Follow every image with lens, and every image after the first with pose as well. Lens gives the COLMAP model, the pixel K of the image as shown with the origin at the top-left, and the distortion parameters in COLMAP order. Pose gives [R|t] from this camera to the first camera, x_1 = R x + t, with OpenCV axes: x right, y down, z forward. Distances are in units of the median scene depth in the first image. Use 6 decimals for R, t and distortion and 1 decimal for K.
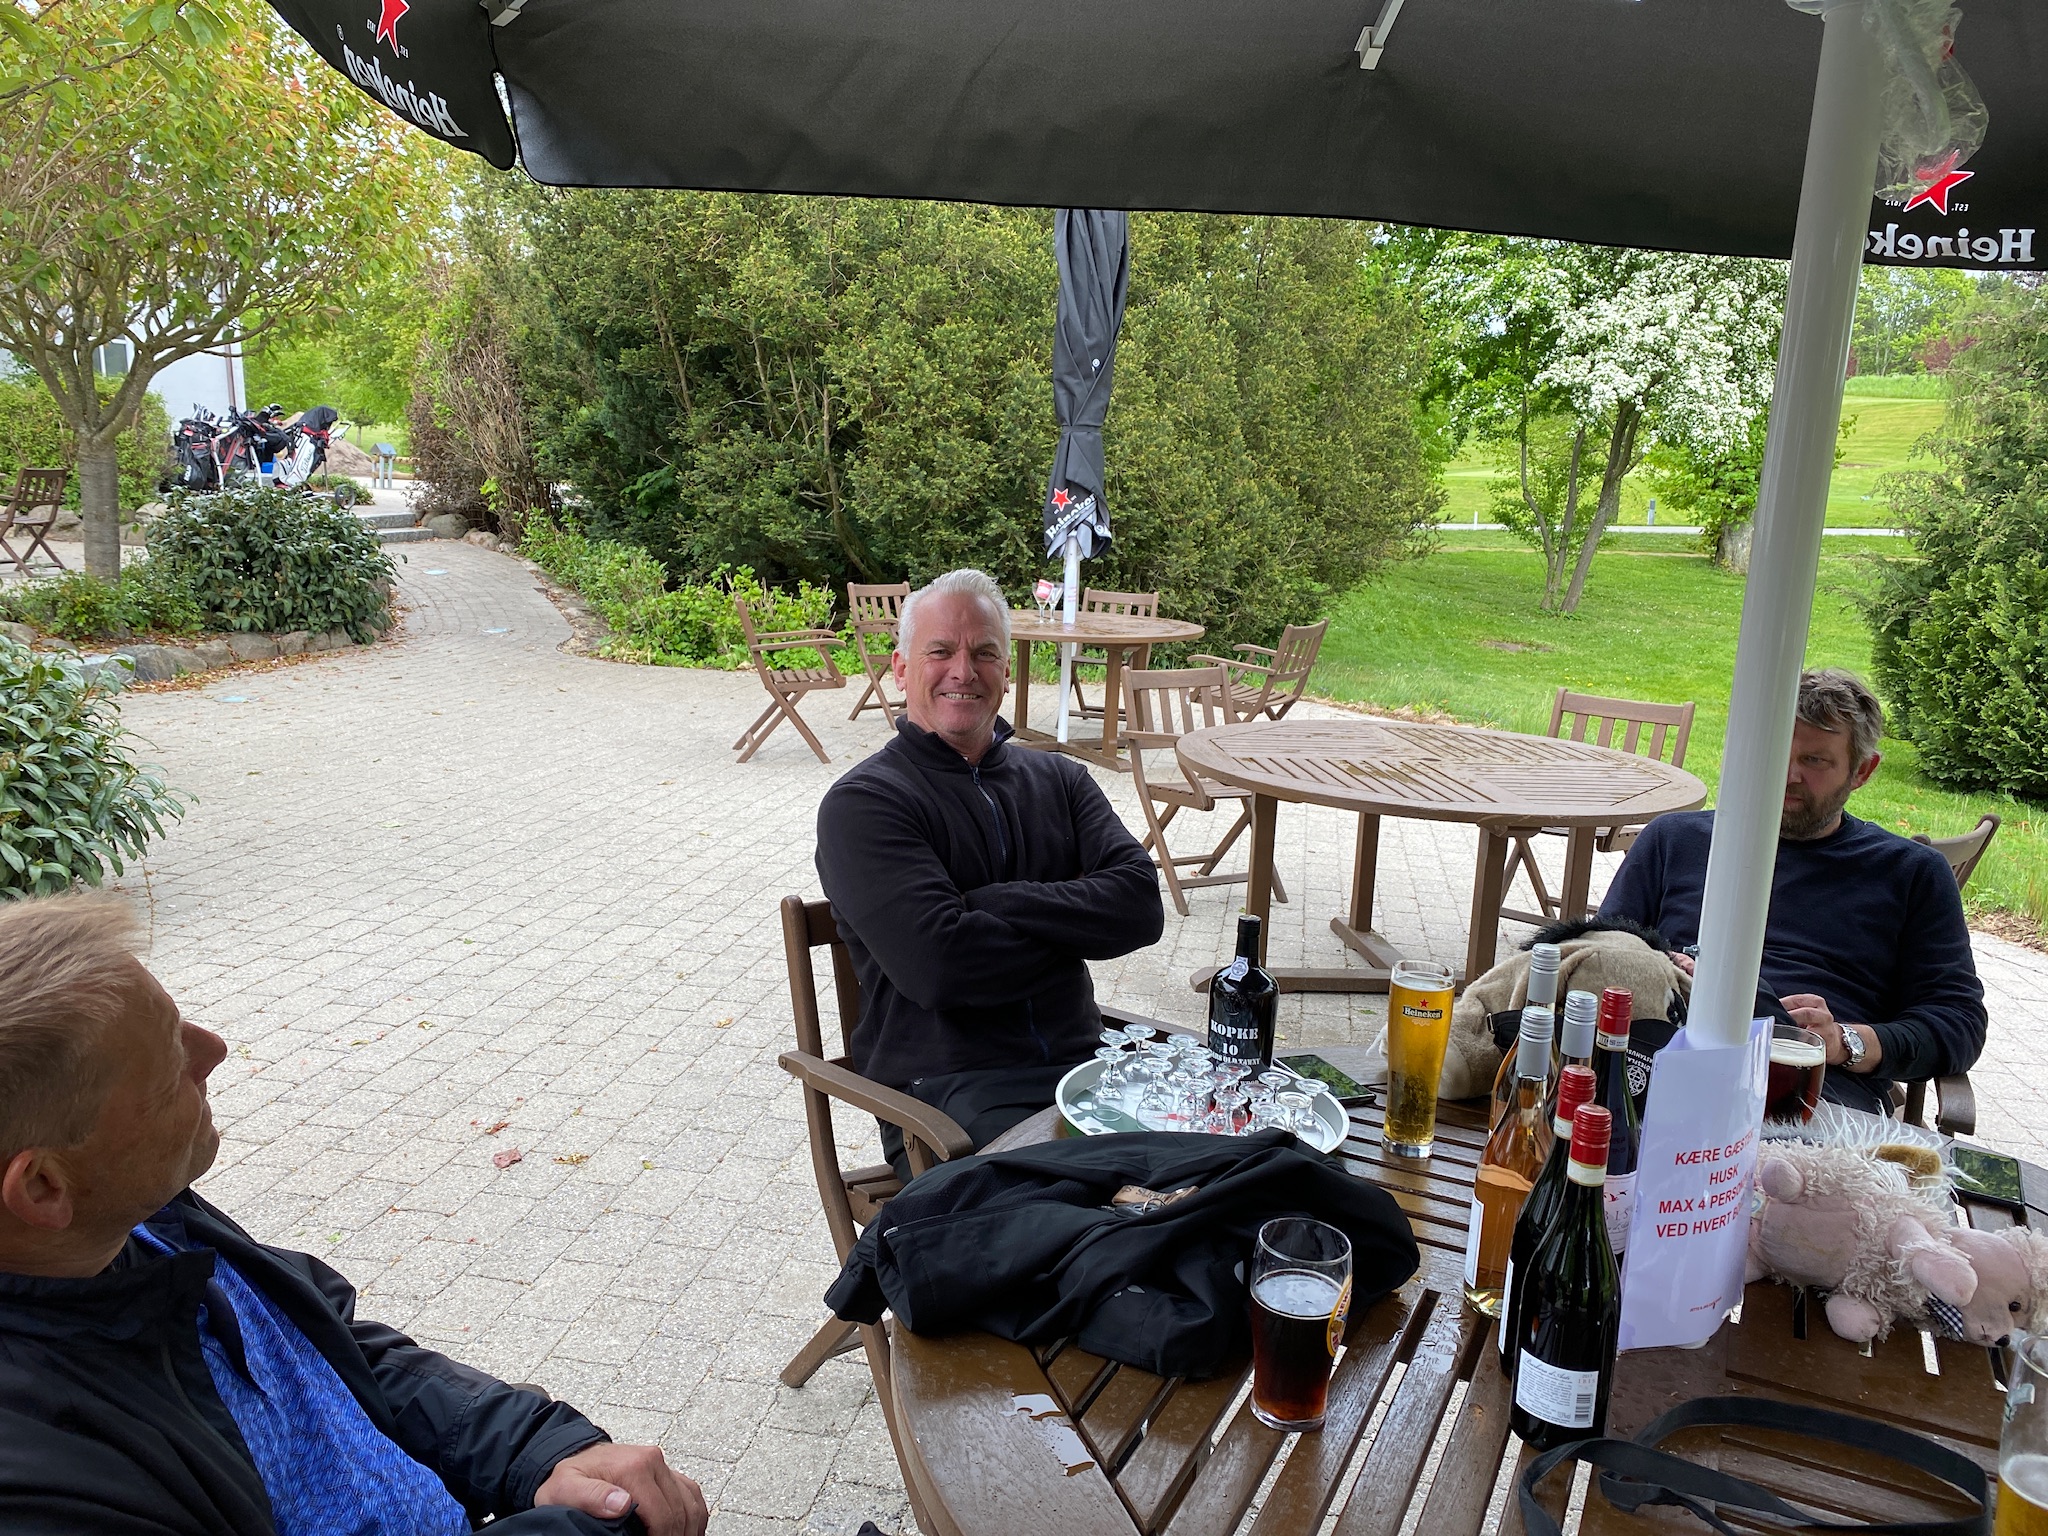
lens RADIAL K [[1541.9, 0, 1037.4], [0, 1541.9, 766.7], [0, 0, 1]] dist [0.060382, -0.111347]
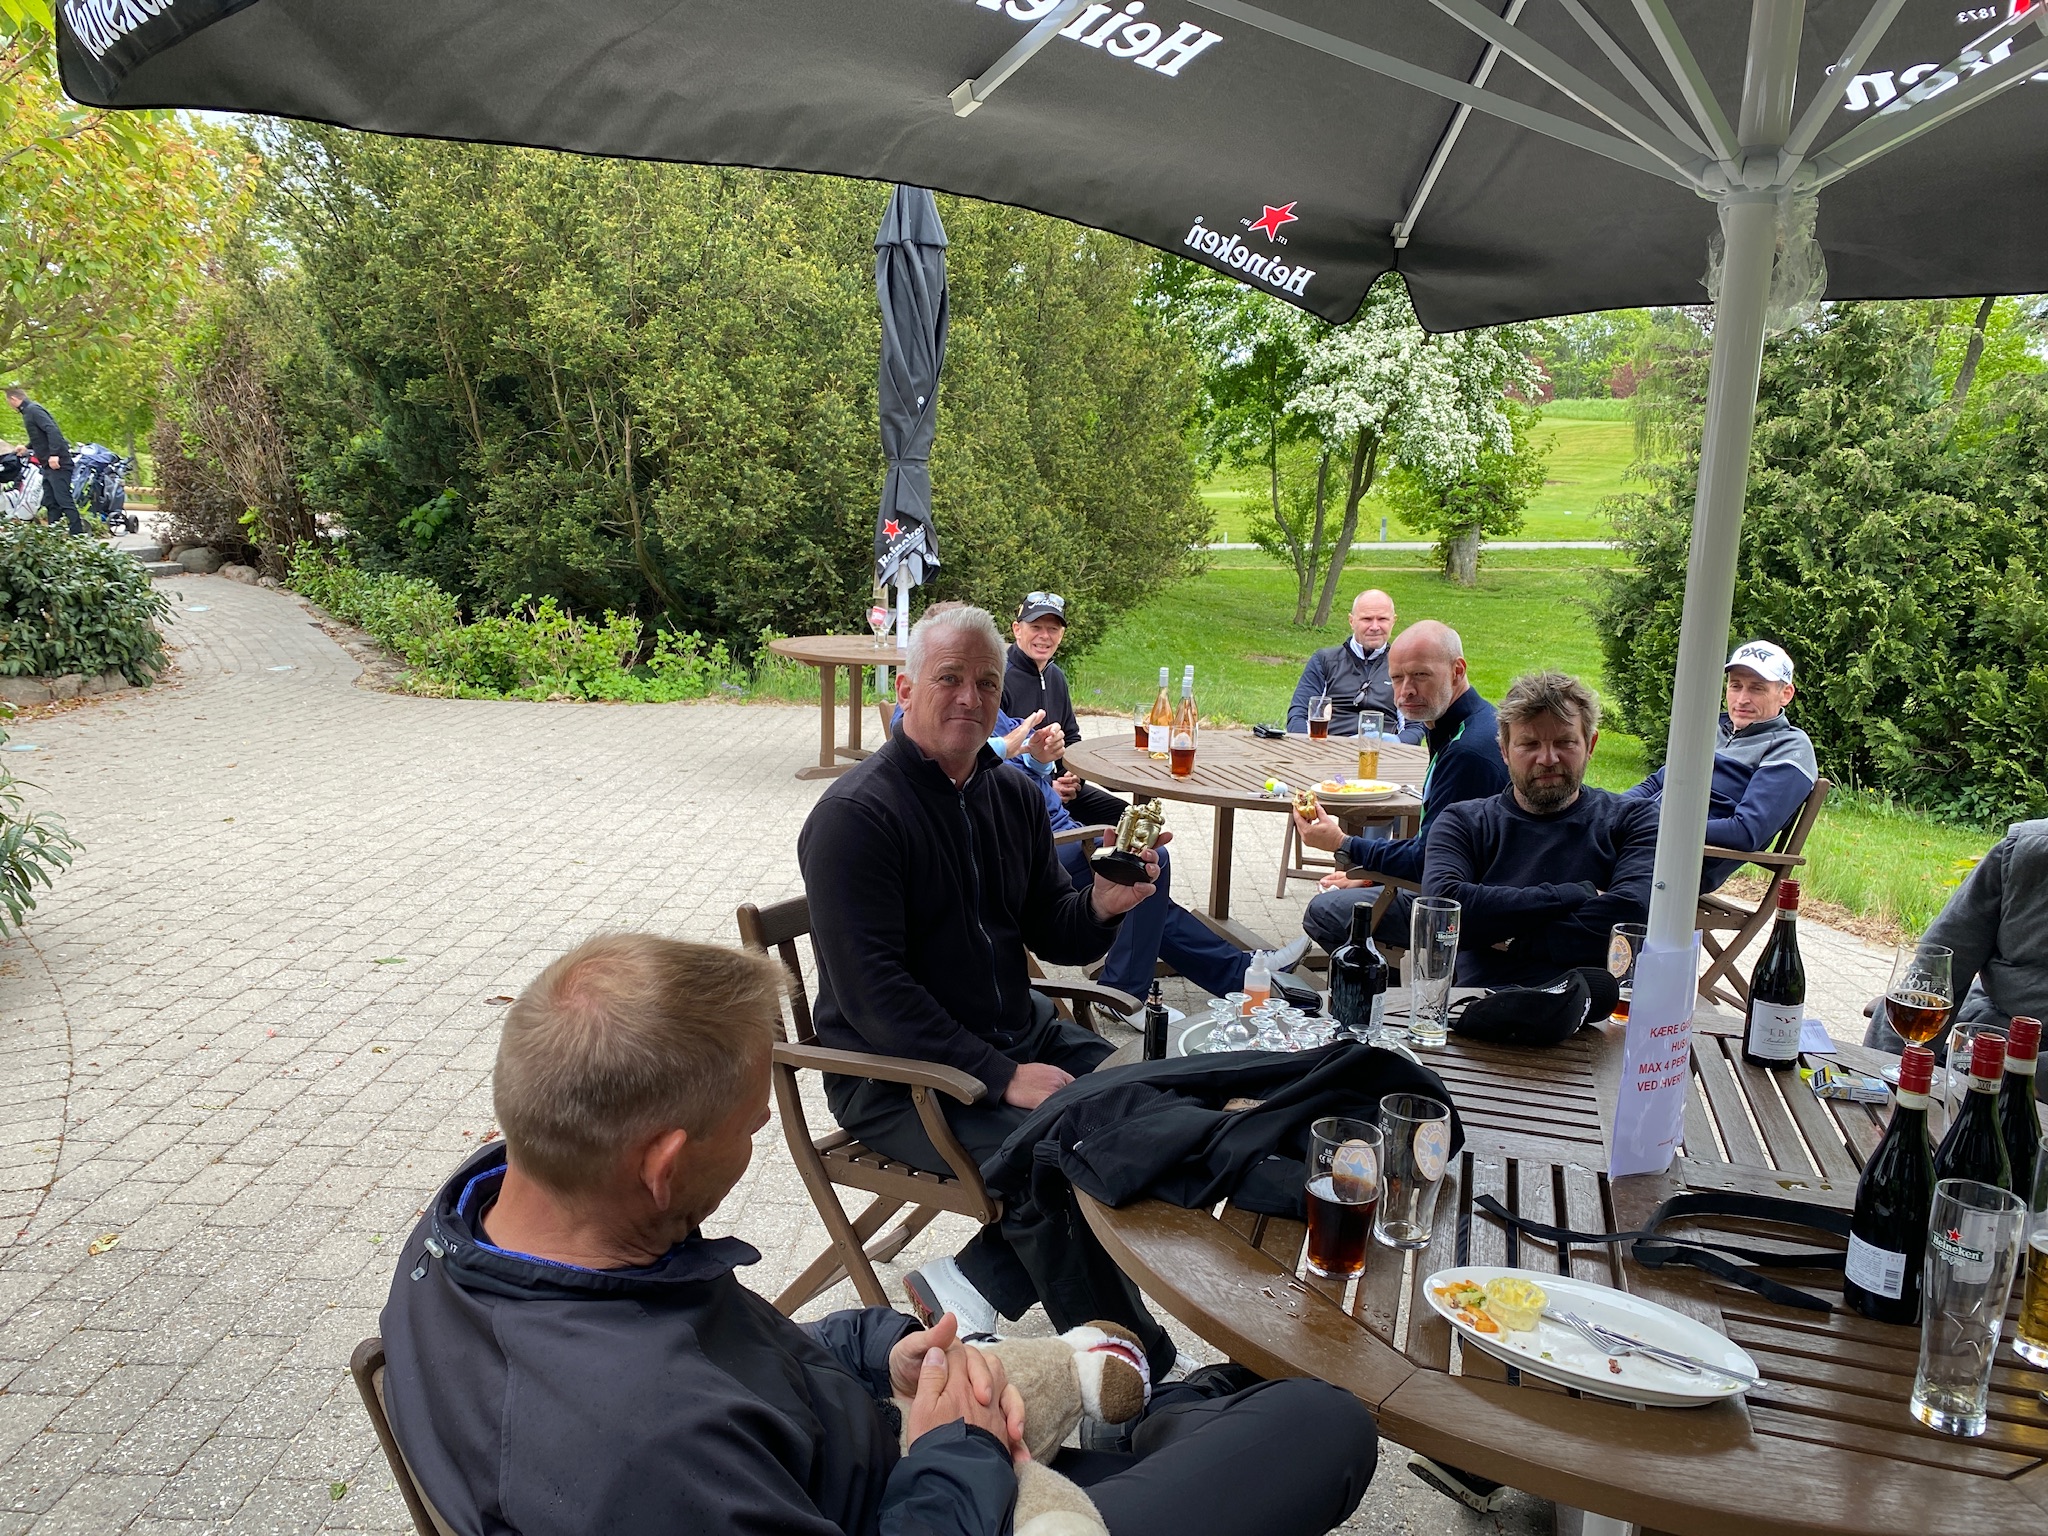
lens RADIAL K [[1543.7, 0, 1037.2], [0, 1543.7, 785.8], [0, 0, 1]] dist [0.033108, -0.044718]
pose [[0.986756, -0.037805, 0.157746, -0.040625], [0.037932, 0.999278, 0.002207, 0.001388], [-0.157715, 0.003806, 0.987477, -0.032649]]
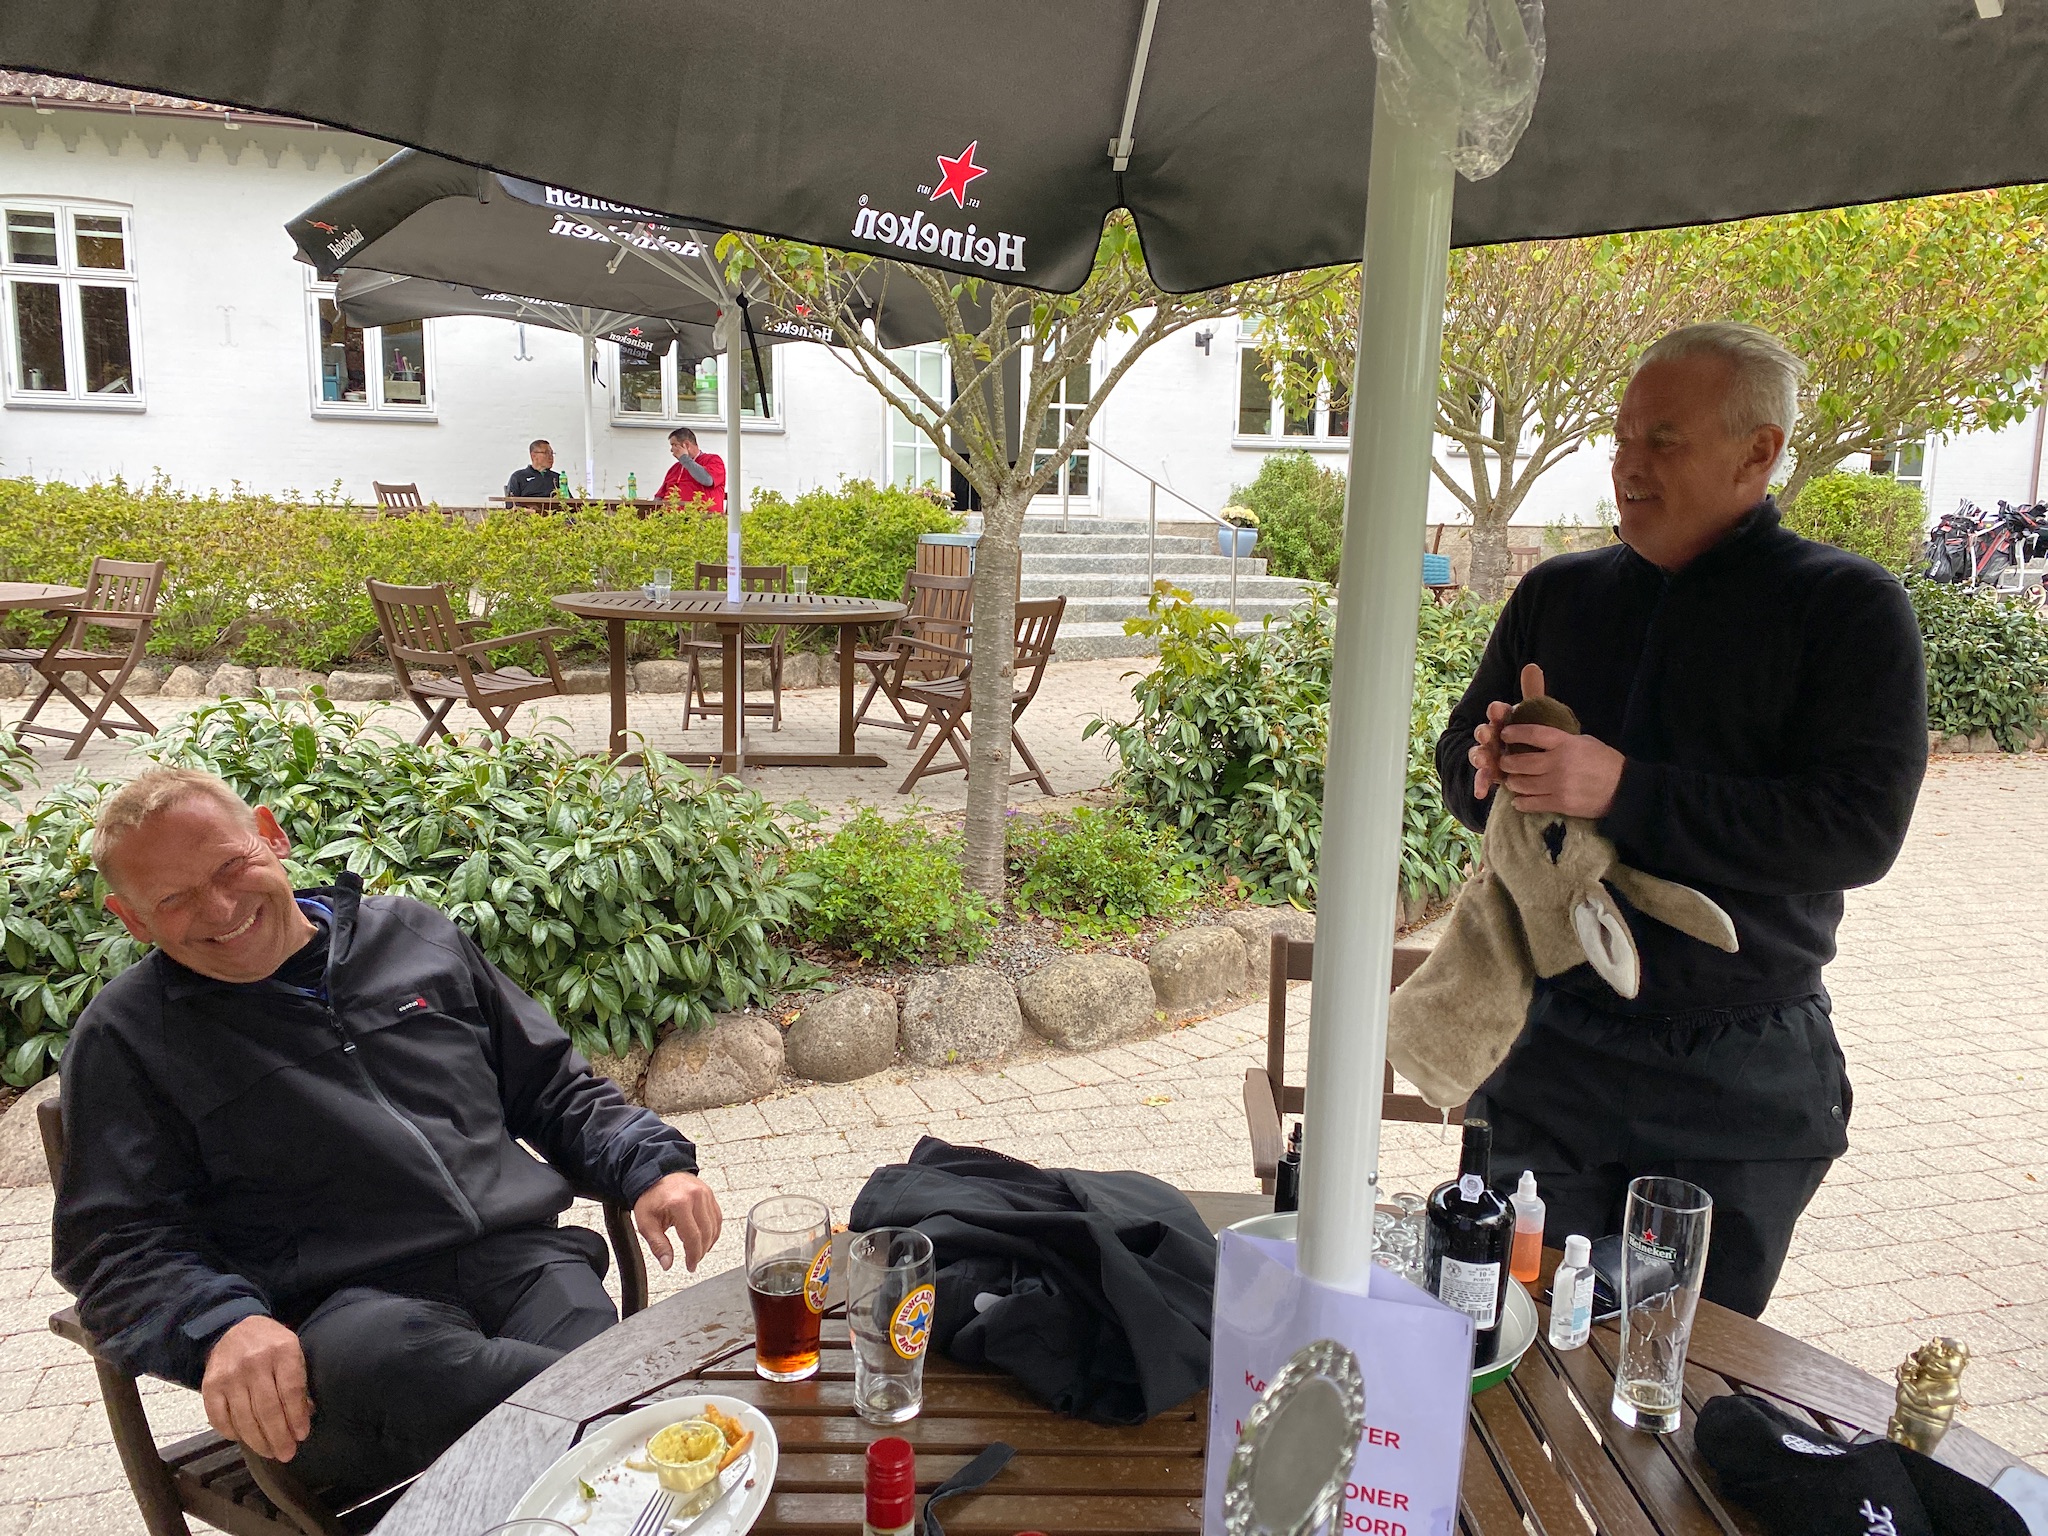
lens RADIAL K [[1538.1, 0, 1042.0], [0, 1538.1, 778.3], [0, 0, 1]] dist [0.080507, -0.117113]
pose [[0.458705, 0.130803, -0.878908, 0.115119], [-0.178401, 0.982523, 0.053115, -0.010342], [0.870496, 0.132434, 0.474024, 0.062794]]
